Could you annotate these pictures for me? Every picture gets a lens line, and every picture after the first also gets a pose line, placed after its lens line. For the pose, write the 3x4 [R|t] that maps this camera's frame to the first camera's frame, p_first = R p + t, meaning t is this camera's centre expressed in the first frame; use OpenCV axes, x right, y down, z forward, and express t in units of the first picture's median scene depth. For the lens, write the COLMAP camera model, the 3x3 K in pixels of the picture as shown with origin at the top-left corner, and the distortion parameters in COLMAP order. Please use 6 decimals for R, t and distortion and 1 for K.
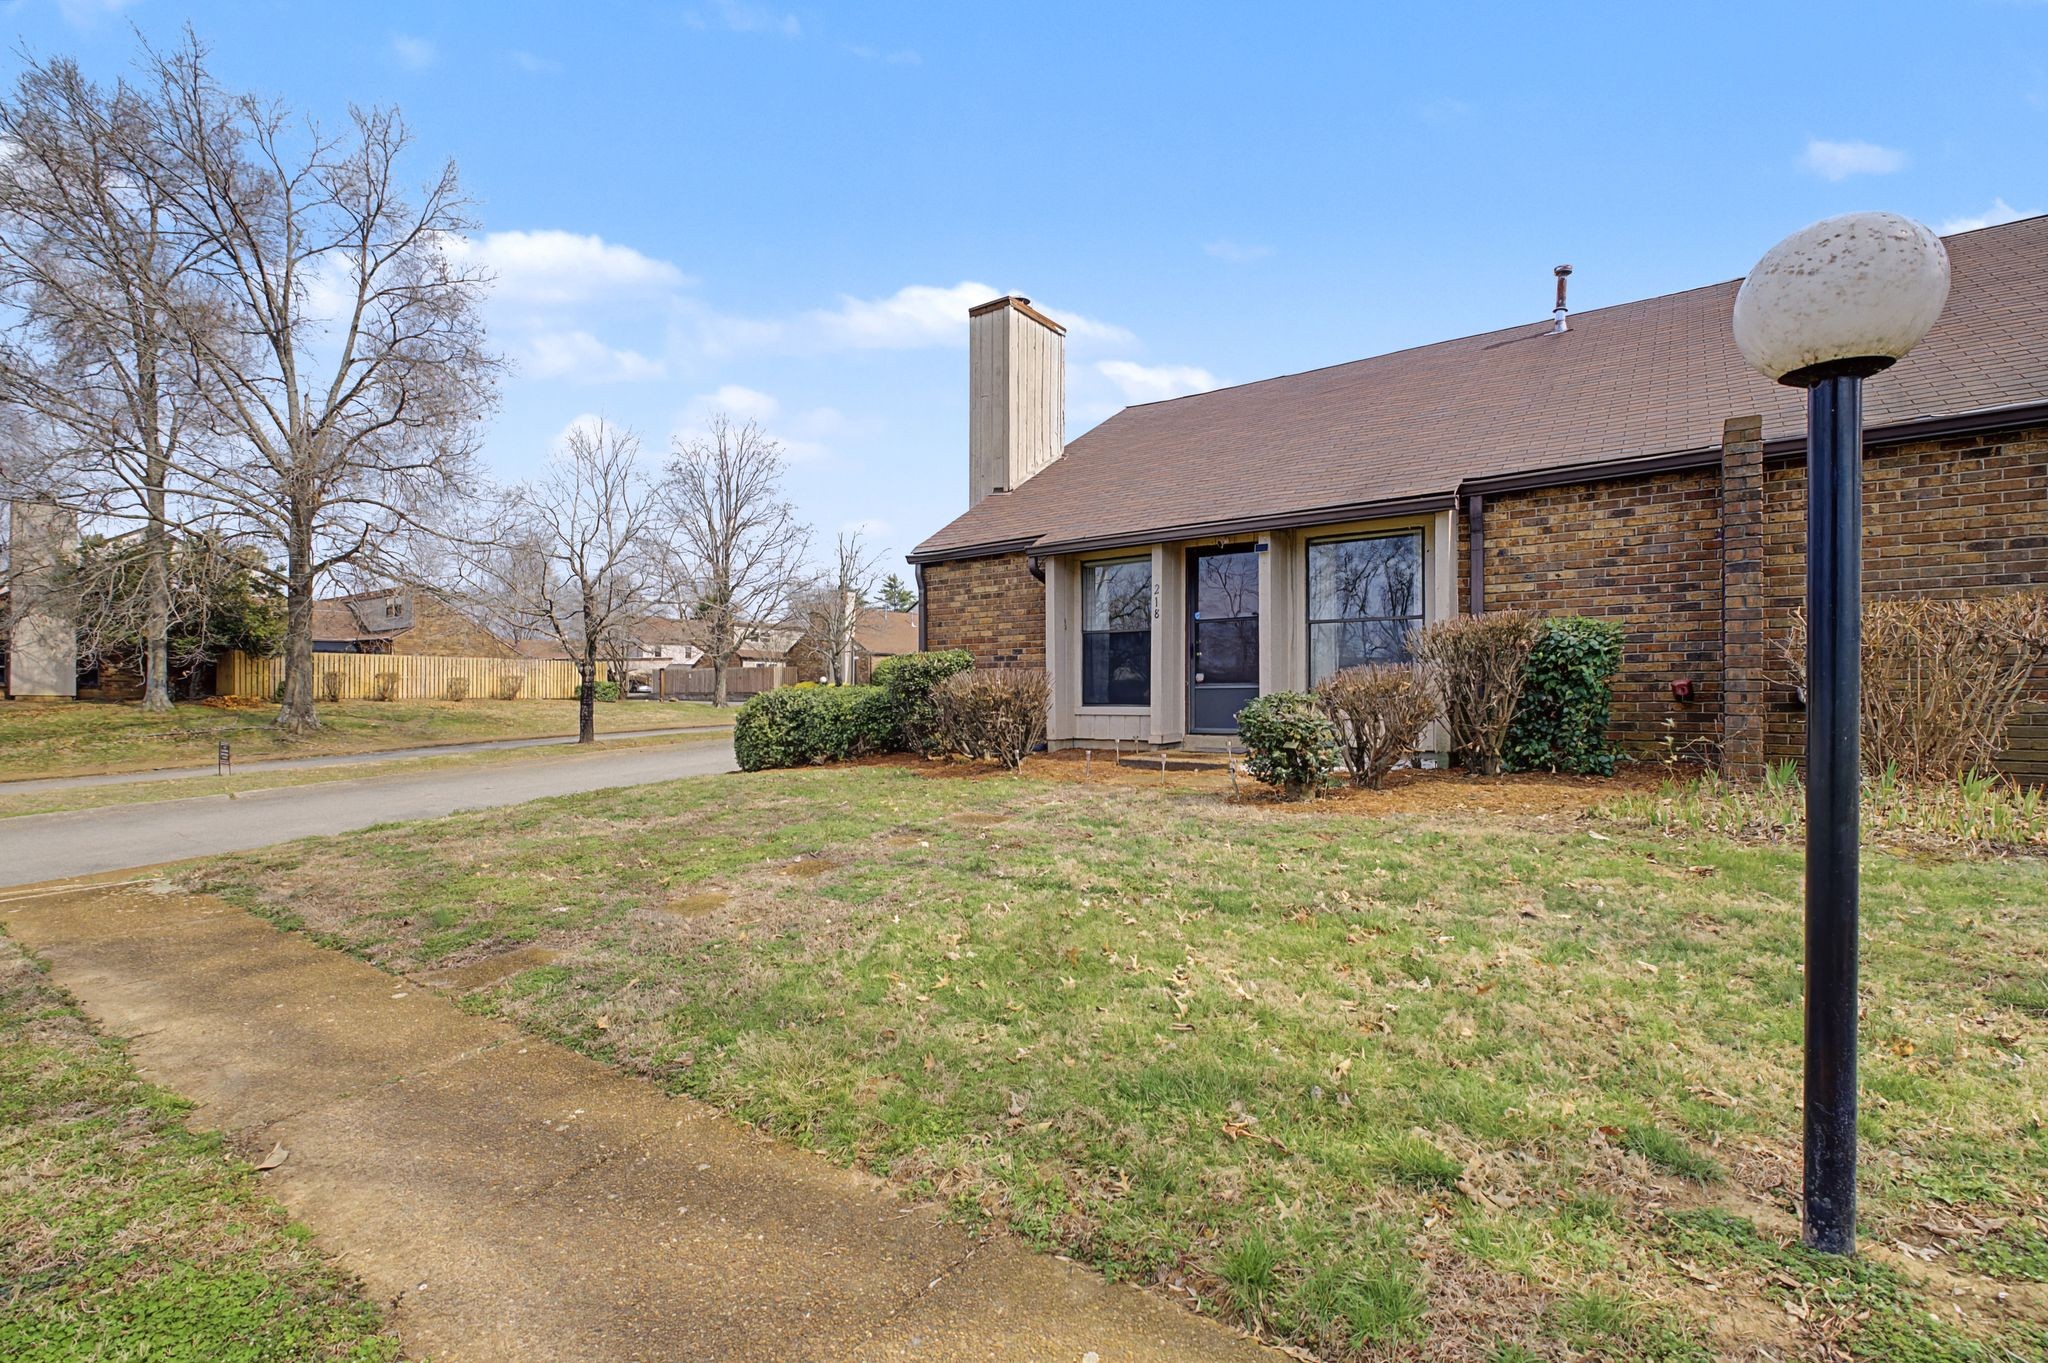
lens RADIAL K [[930.0, 0, 1024.0], [0, 930.0, 681.5], [0, 0, 1]] dist [-0.007742, 0.000029]
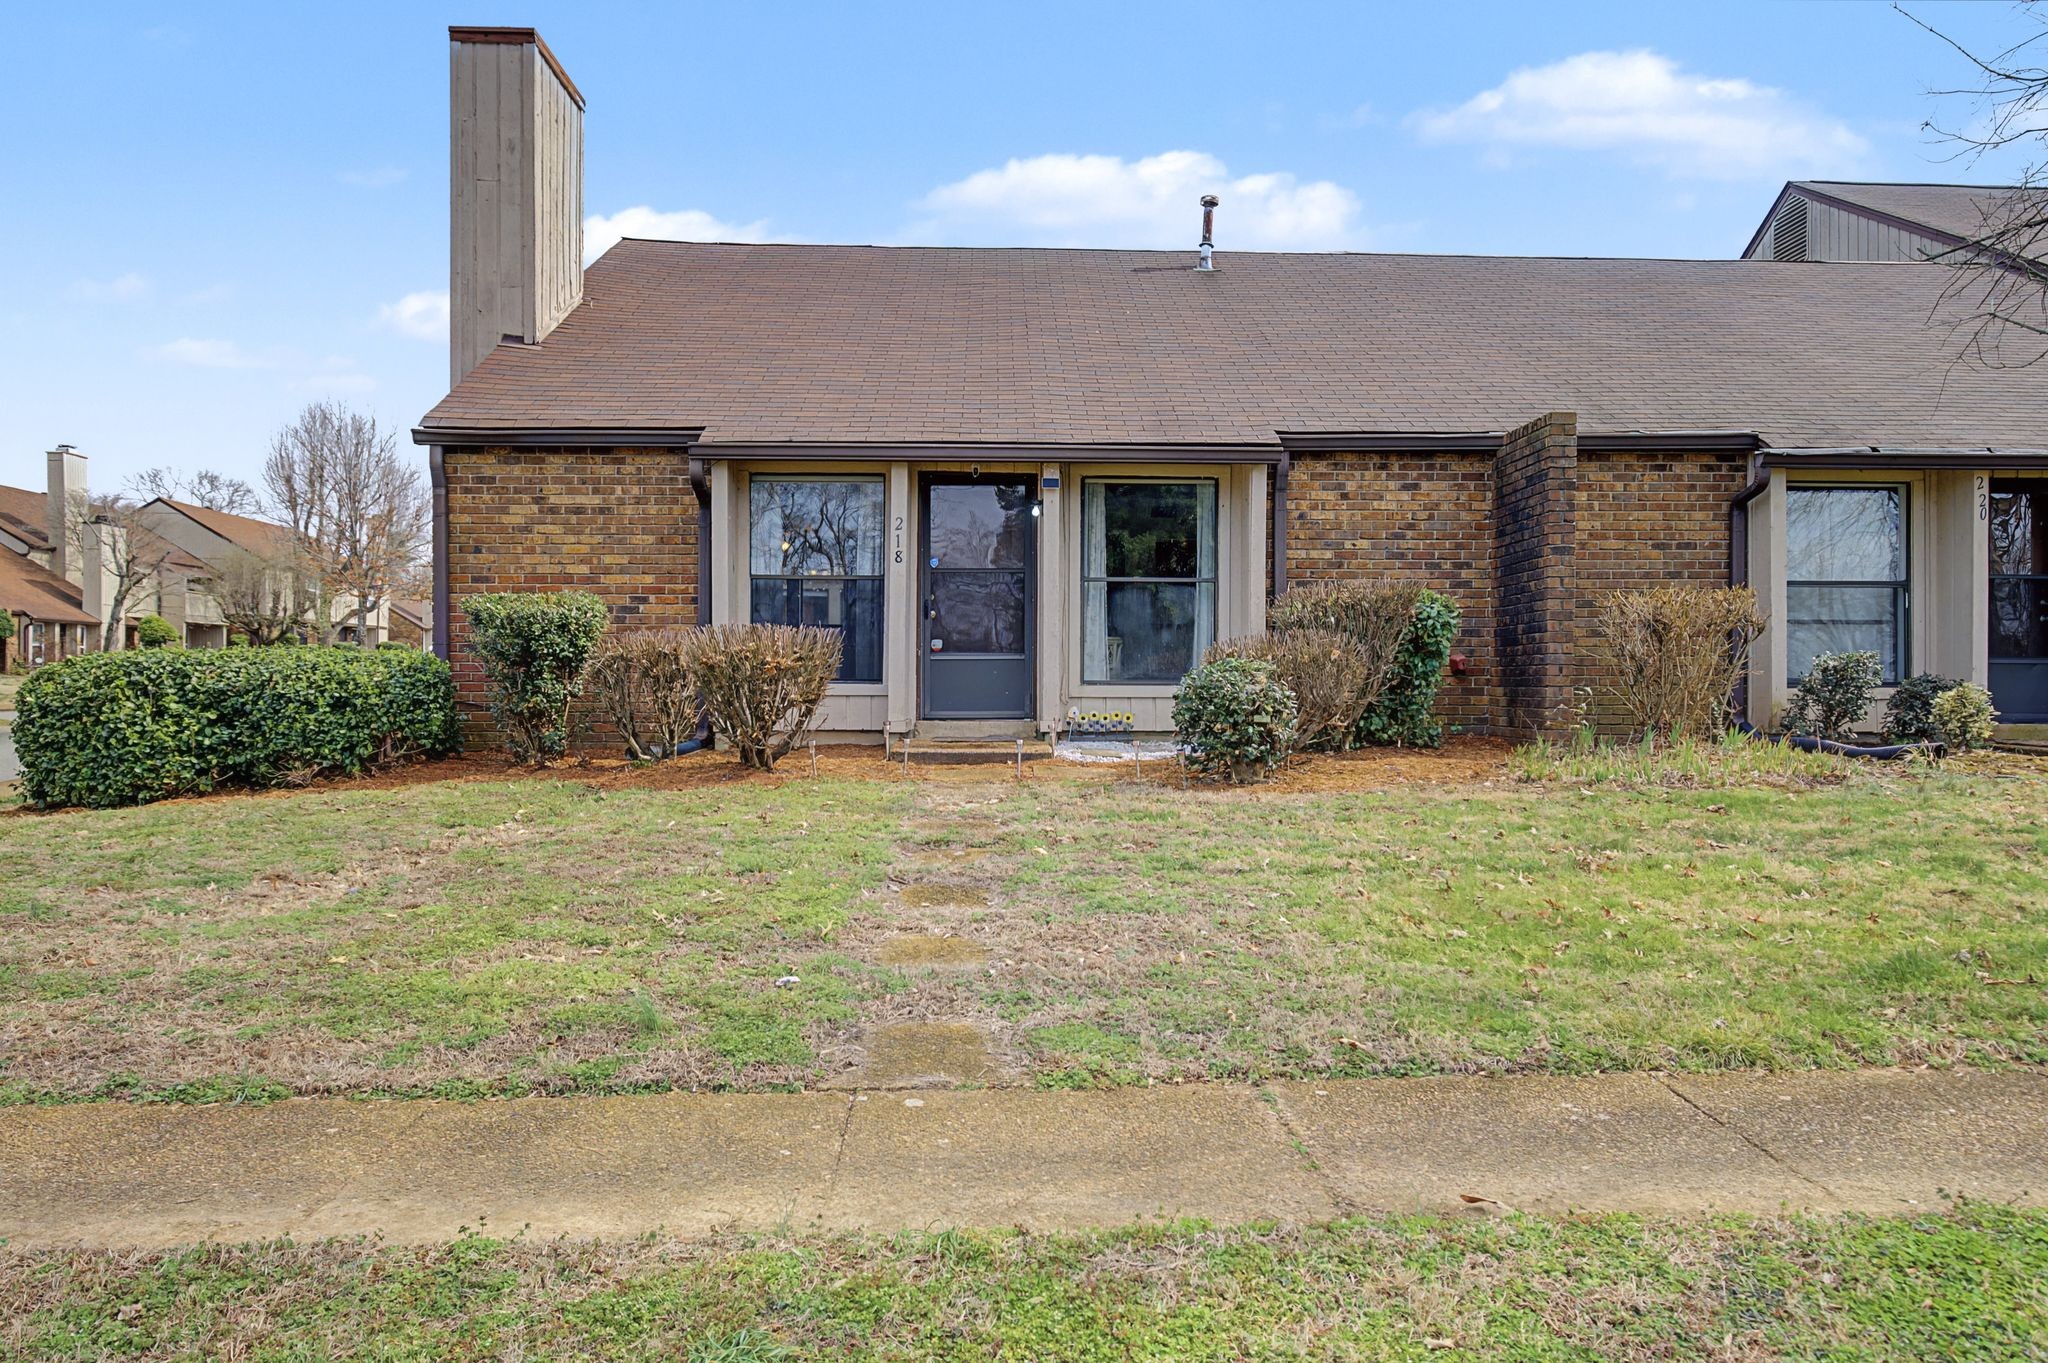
lens RADIAL K [[1346.9, 0, 1064.4], [0, 1346.9, 691.1], [0, 0, 1]] dist [0.009248, 0.000976]
pose [[0.774870, 0.000855, 0.632120, -0.459533], [-0.012889, 0.999813, 0.014448, 0.017840], [-0.631989, -0.019343, 0.774736, 0.090341]]
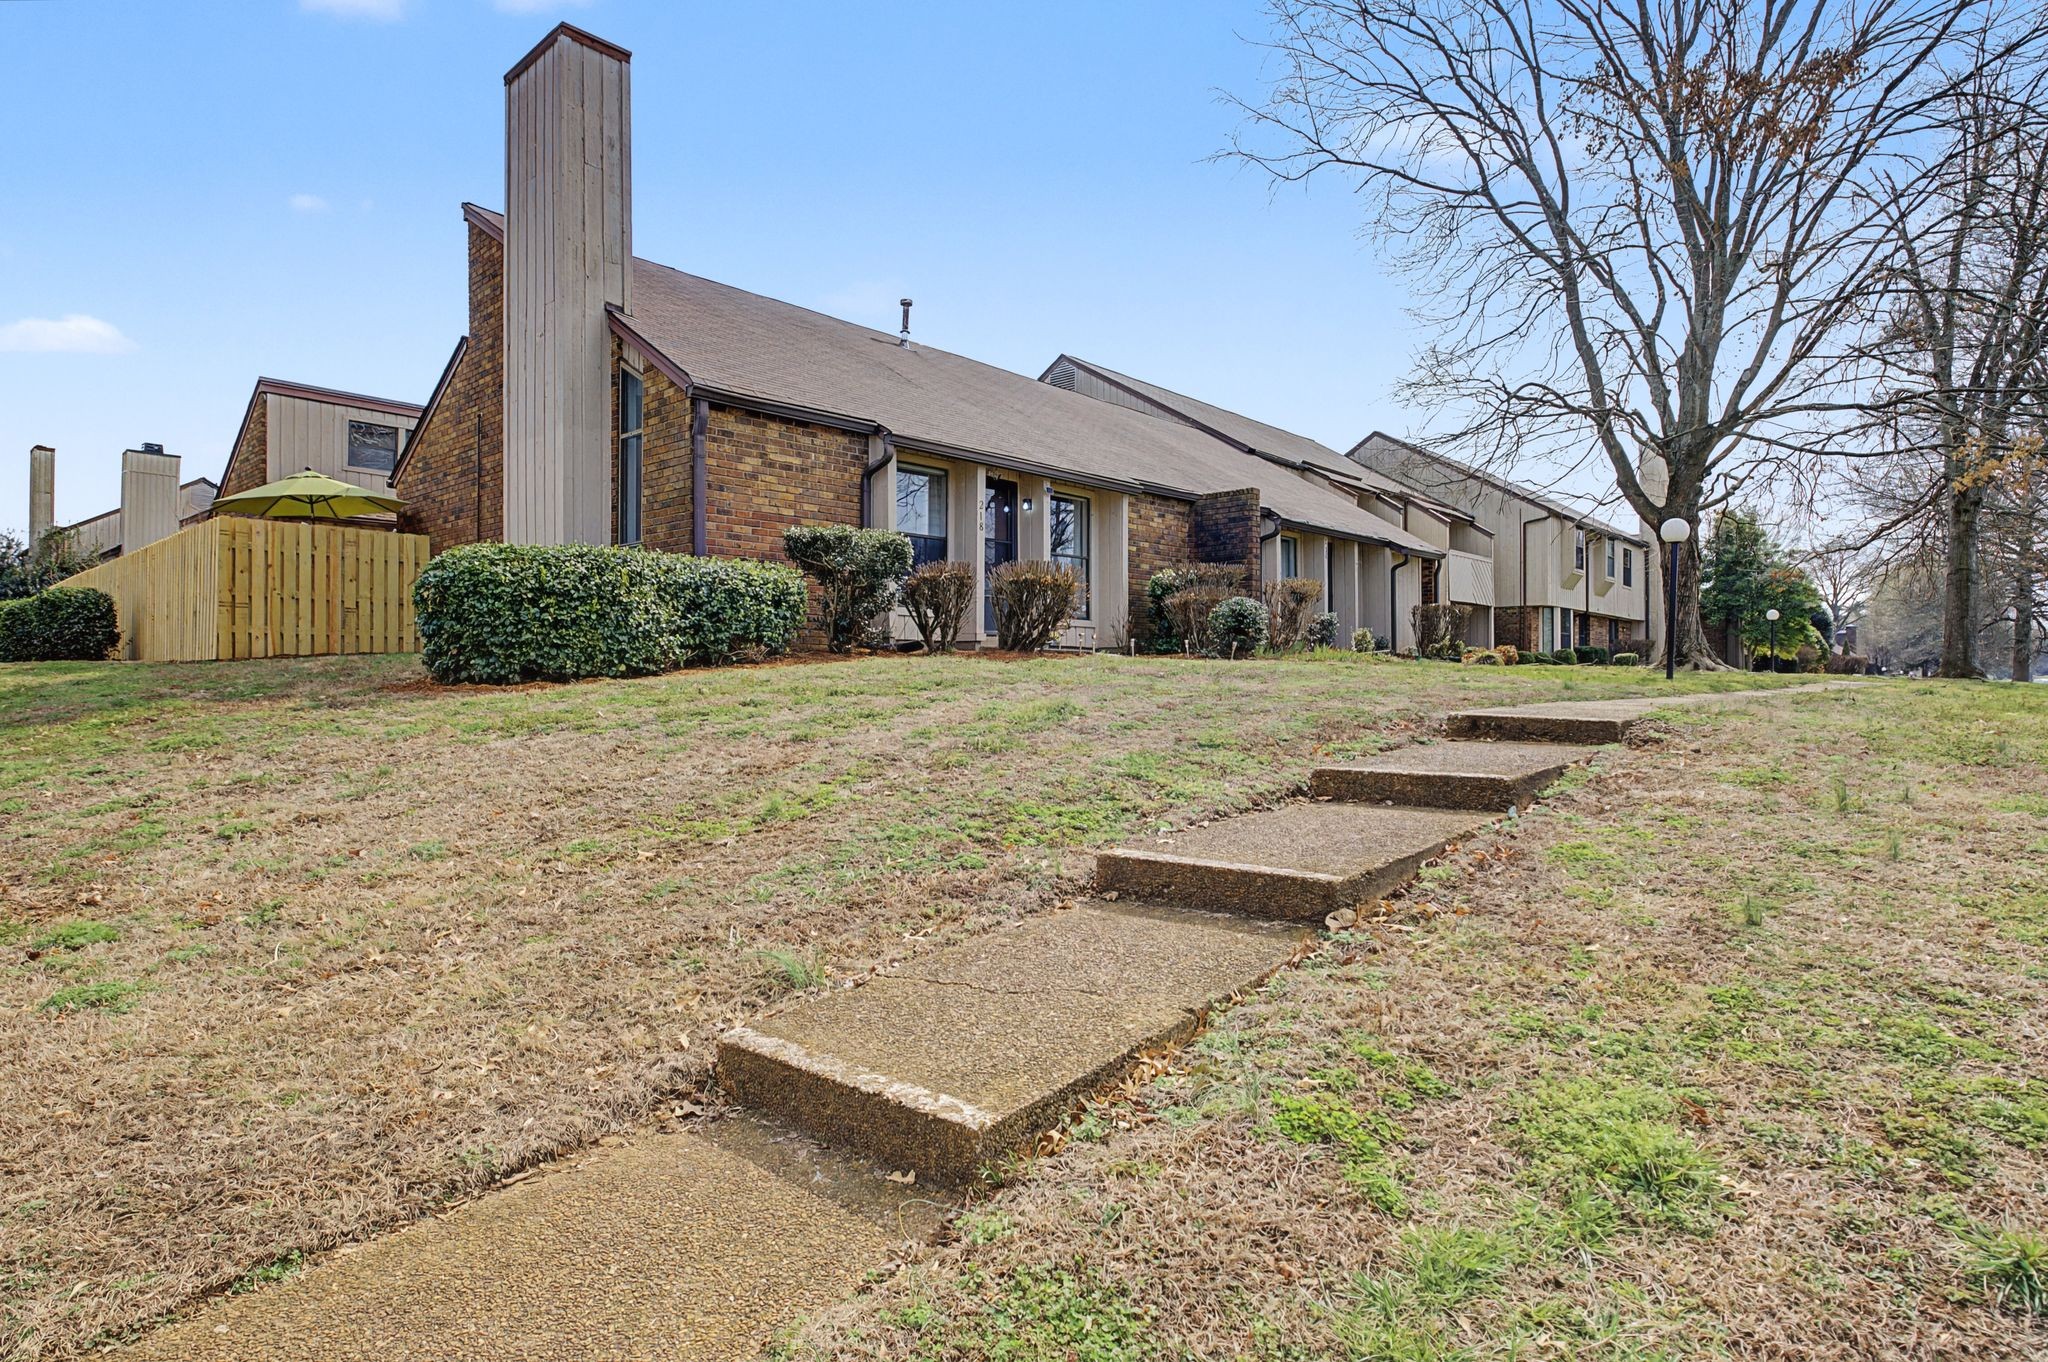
lens RADIAL K [[1089.3, 0, 1030.3], [0, 1089.3, 686.8], [0, 0, 1]] dist [-0.003609, -0.000150]
pose [[0.104254, -0.006825, 0.994527, -1.249730], [-0.020048, 0.999759, 0.008962, 0.116498], [-0.994349, -0.020873, 0.104092, 0.849988]]
